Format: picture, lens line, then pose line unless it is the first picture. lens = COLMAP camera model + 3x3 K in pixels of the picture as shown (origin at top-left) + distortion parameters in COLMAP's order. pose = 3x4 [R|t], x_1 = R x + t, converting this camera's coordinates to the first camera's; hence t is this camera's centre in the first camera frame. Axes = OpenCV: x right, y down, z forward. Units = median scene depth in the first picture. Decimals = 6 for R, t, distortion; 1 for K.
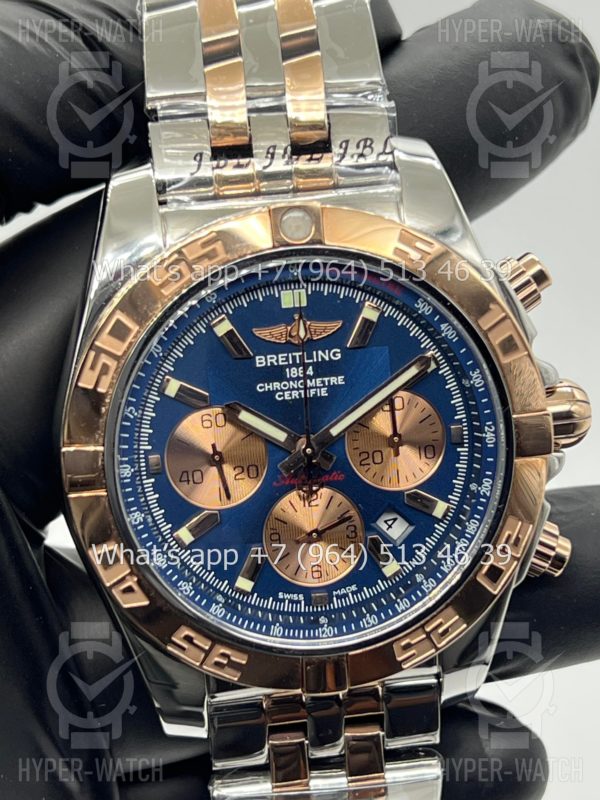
lens RADIAL K [[1908.1, 0, 300.0], [0, 1908.1, 400.0], [0, 0, 1]] dist [0.259251, -0.373605]
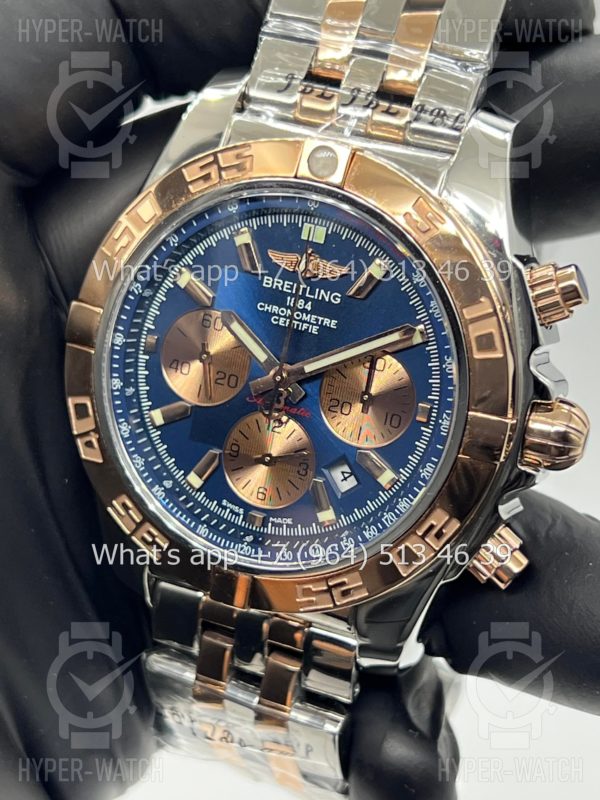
lens RADIAL K [[1908.1, 0, 300.0], [0, 1908.1, 400.0], [0, 0, 1]] dist [0.259251, -0.373605]
pose [[0.843974, 0.325213, -0.426550, 0.455225], [-0.313504, 0.944340, 0.099688, -0.068212], [0.435228, 0.049591, 0.898954, 0.078008]]
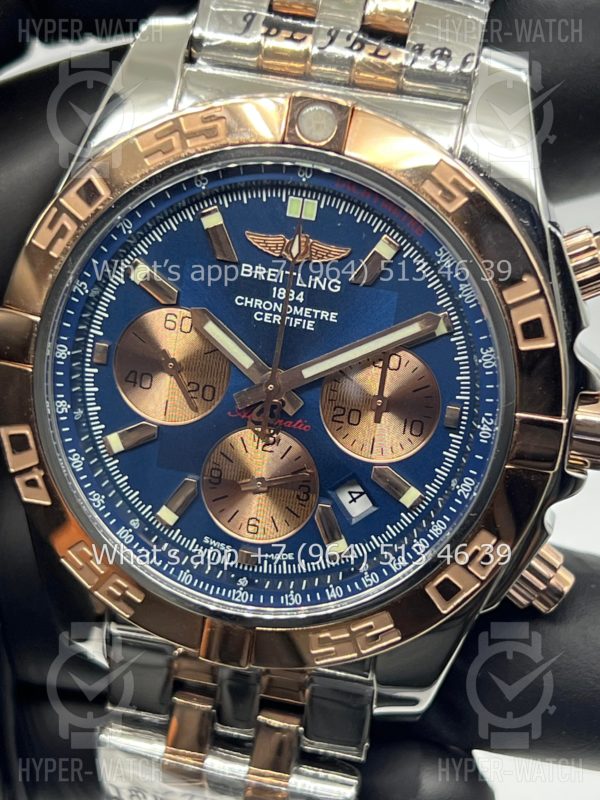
lens RADIAL K [[1908.1, 0, 300.0], [0, 1908.1, 400.0], [0, 0, 1]] dist [0.259251, -0.373605]
pose [[0.930733, 0.274515, -0.241614, 0.221691], [-0.259025, 0.961252, 0.094344, -0.050974], [0.258151, -0.025225, 0.965775, 0.182445]]
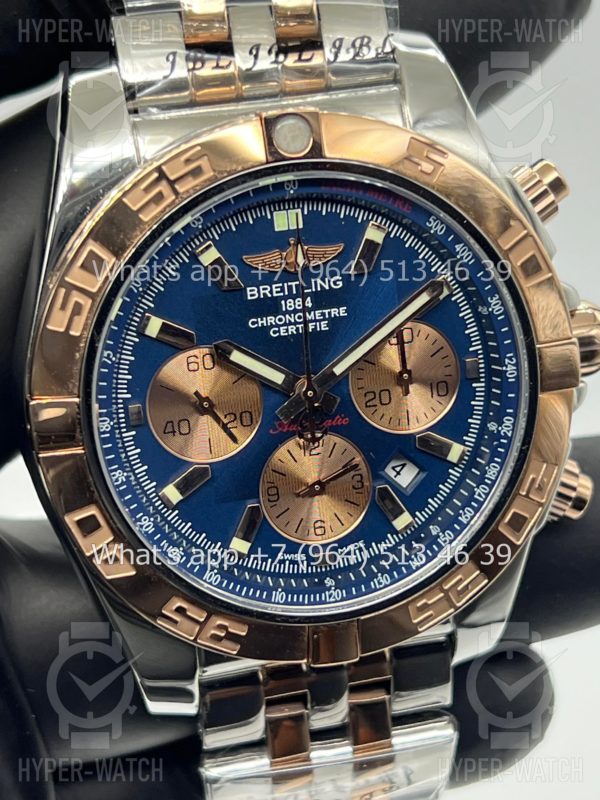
lens RADIAL K [[1908.1, 0, 300.0], [0, 1908.1, 400.0], [0, 0, 1]] dist [0.259251, -0.373605]
pose [[0.995840, -0.032880, 0.084981, -0.074521], [0.027174, 0.997352, 0.067451, -0.029689], [-0.086974, -0.064861, 0.994097, 0.124588]]
